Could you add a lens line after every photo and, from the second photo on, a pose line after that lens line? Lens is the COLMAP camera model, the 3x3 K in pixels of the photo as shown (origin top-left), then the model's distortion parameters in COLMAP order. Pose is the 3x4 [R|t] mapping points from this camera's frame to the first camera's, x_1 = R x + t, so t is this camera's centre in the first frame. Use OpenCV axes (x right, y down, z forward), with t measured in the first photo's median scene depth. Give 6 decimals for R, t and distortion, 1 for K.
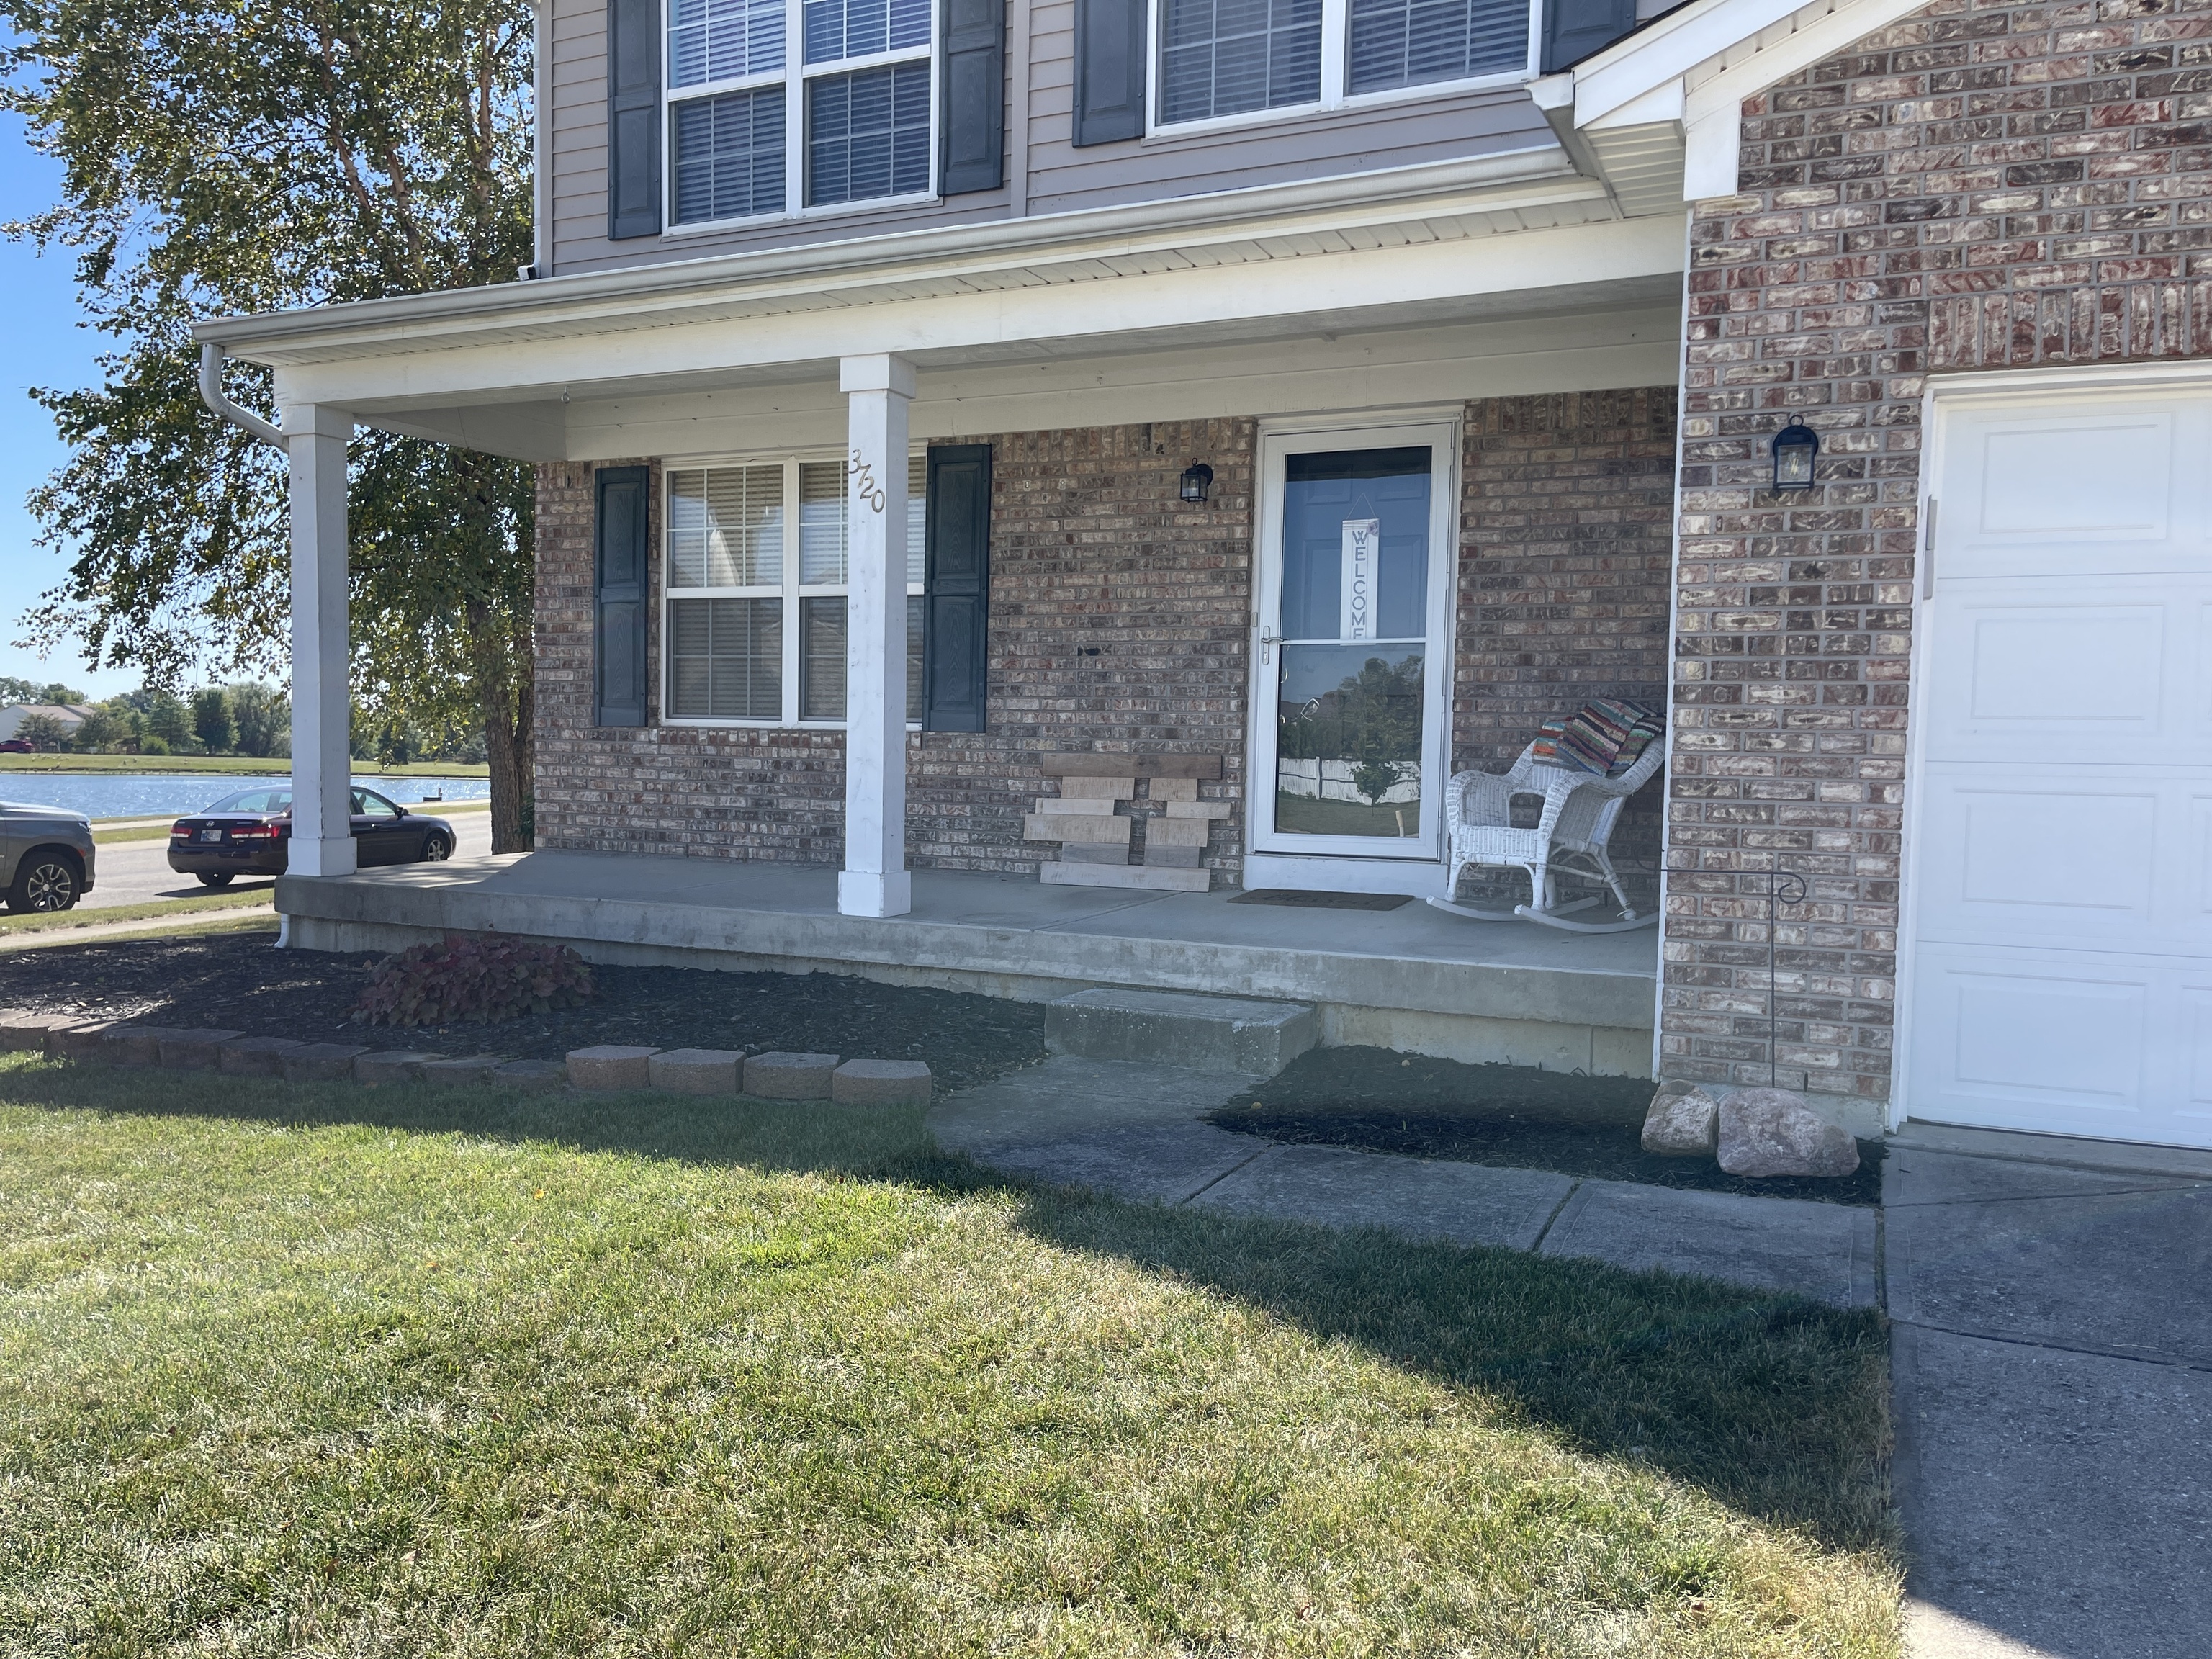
lens RADIAL K [[1652.4, 0, 1106.0], [0, 1652.4, 829.5], [0, 0, 1]] dist [0.043317, -0.005835]
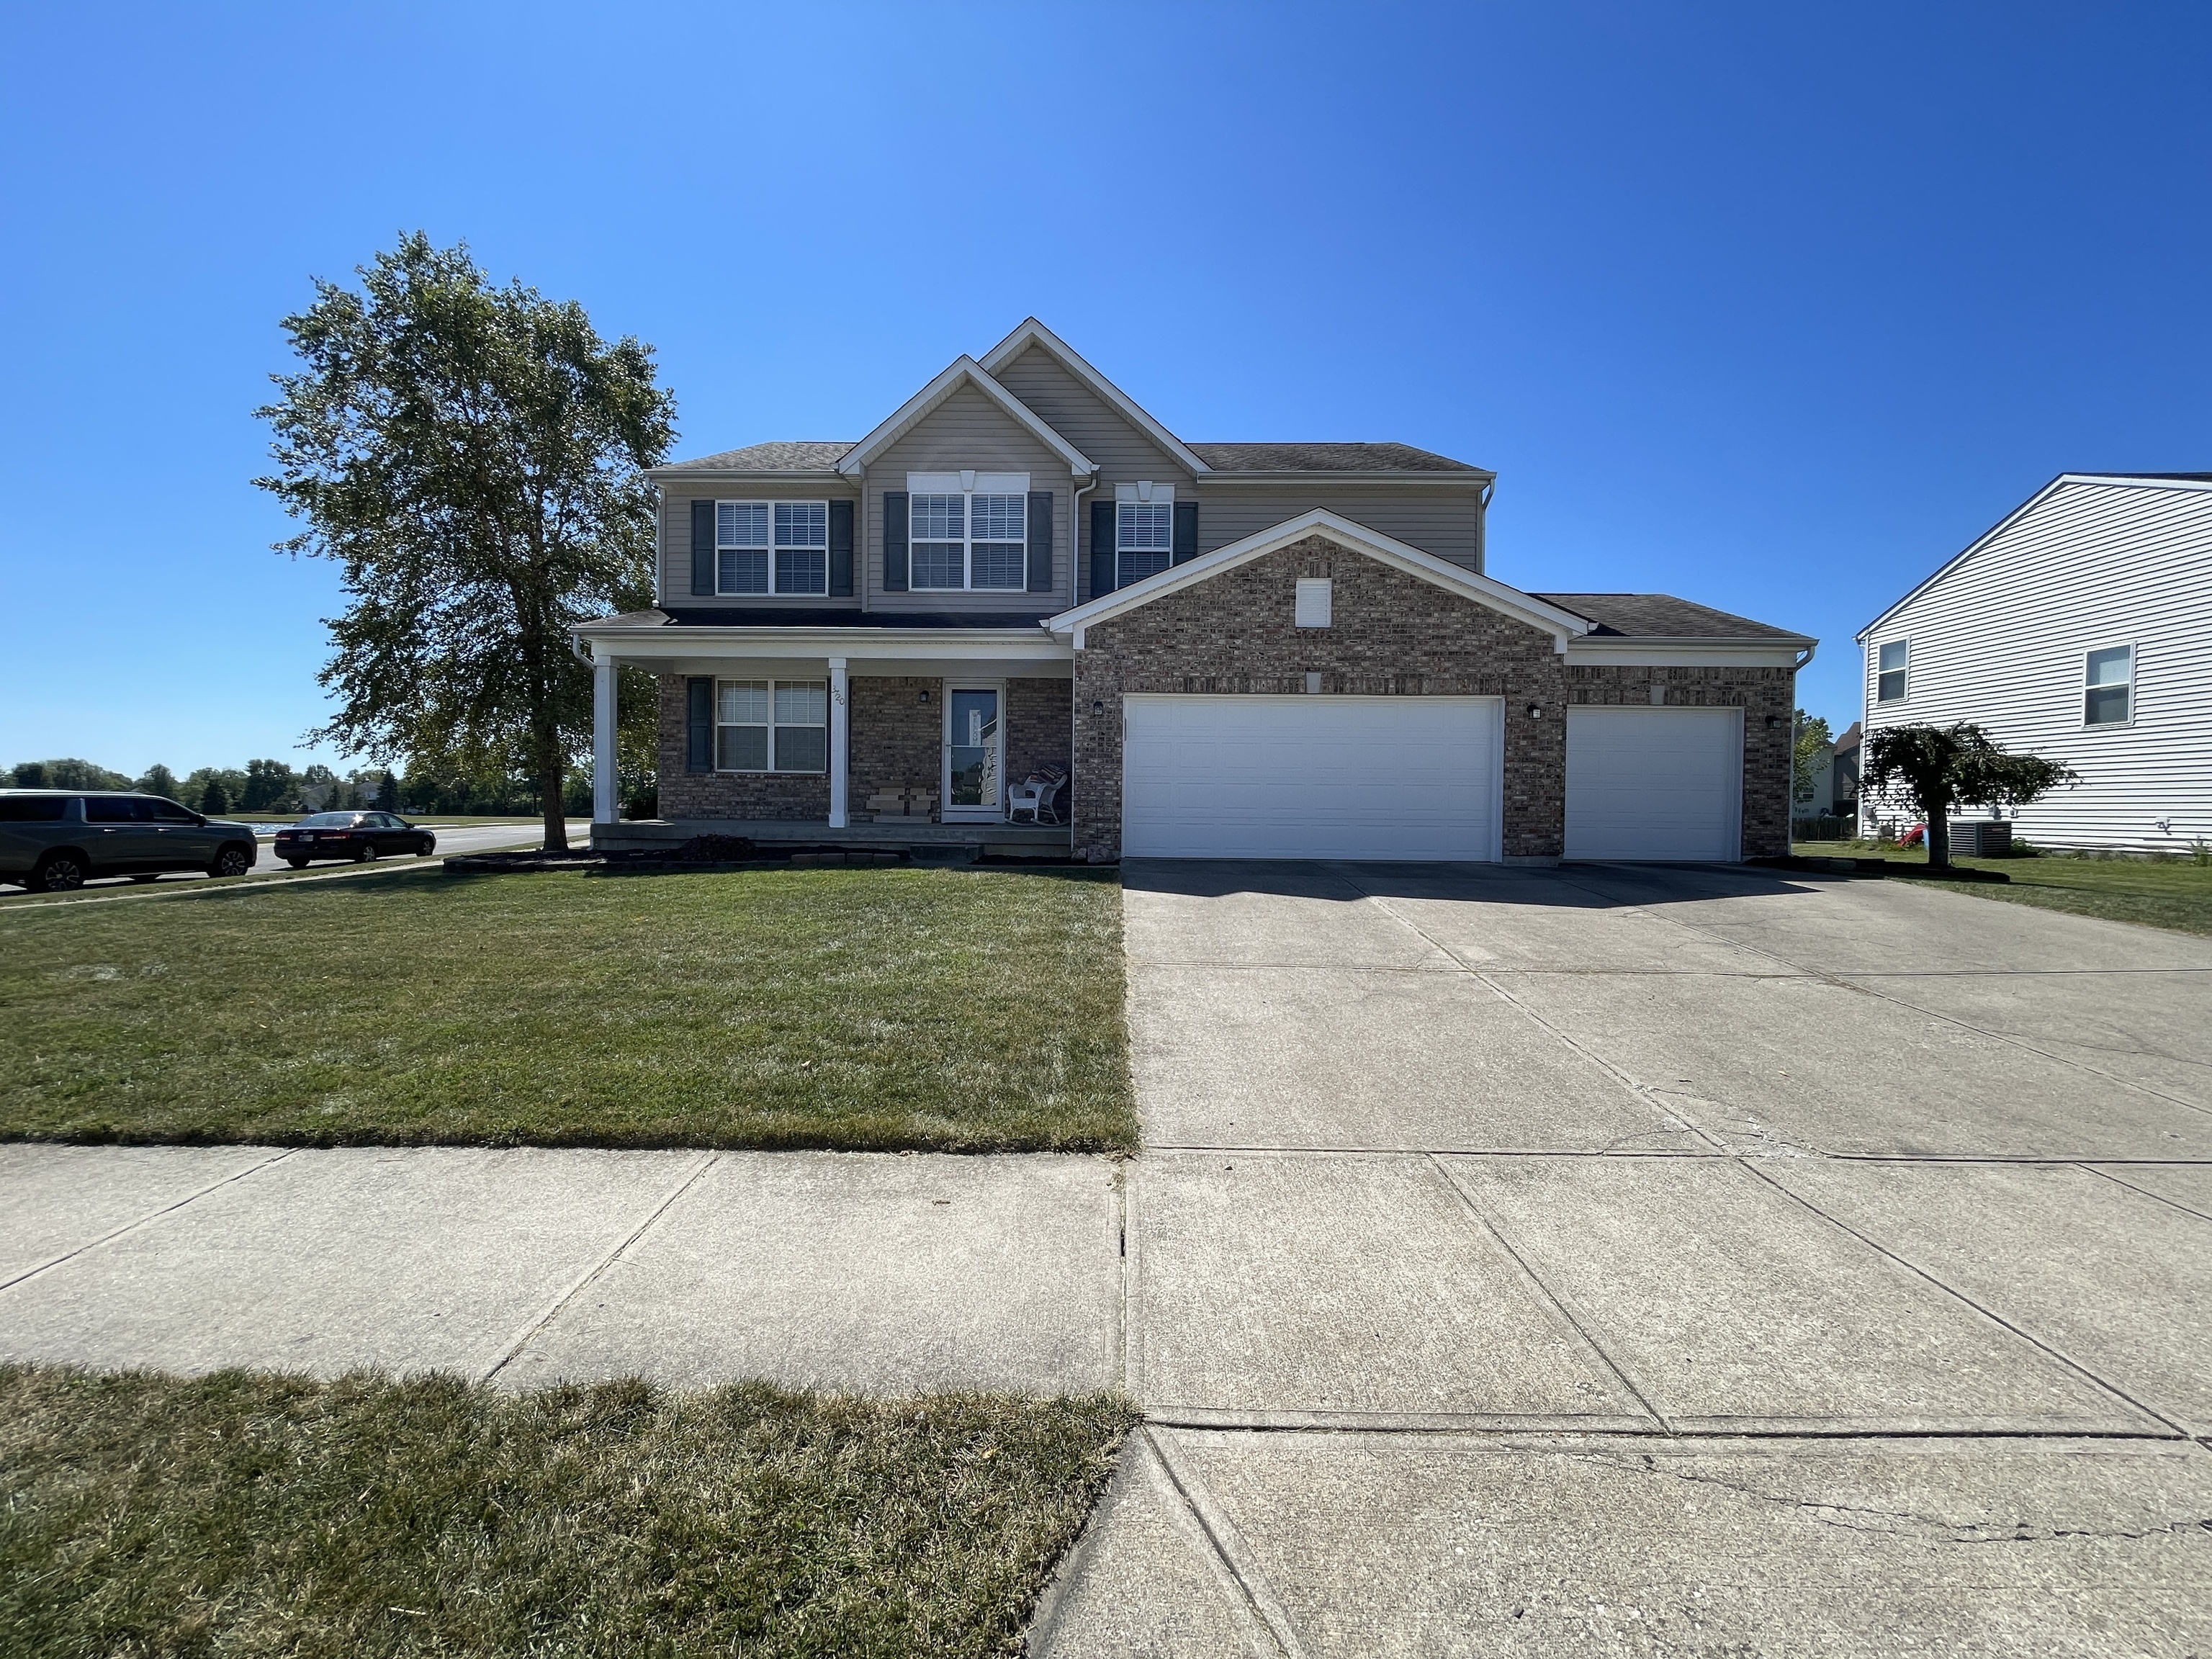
lens RADIAL K [[883.9, 0, 1106.0], [0, 883.9, 829.5], [0, 0, 1]] dist [-0.008797, -0.000075]
pose [[0.913813, -0.017283, 0.405767, -0.327601], [0.024885, 0.999600, -0.013465, 0.082201], [-0.405372, 0.022402, 0.913877, -0.714294]]
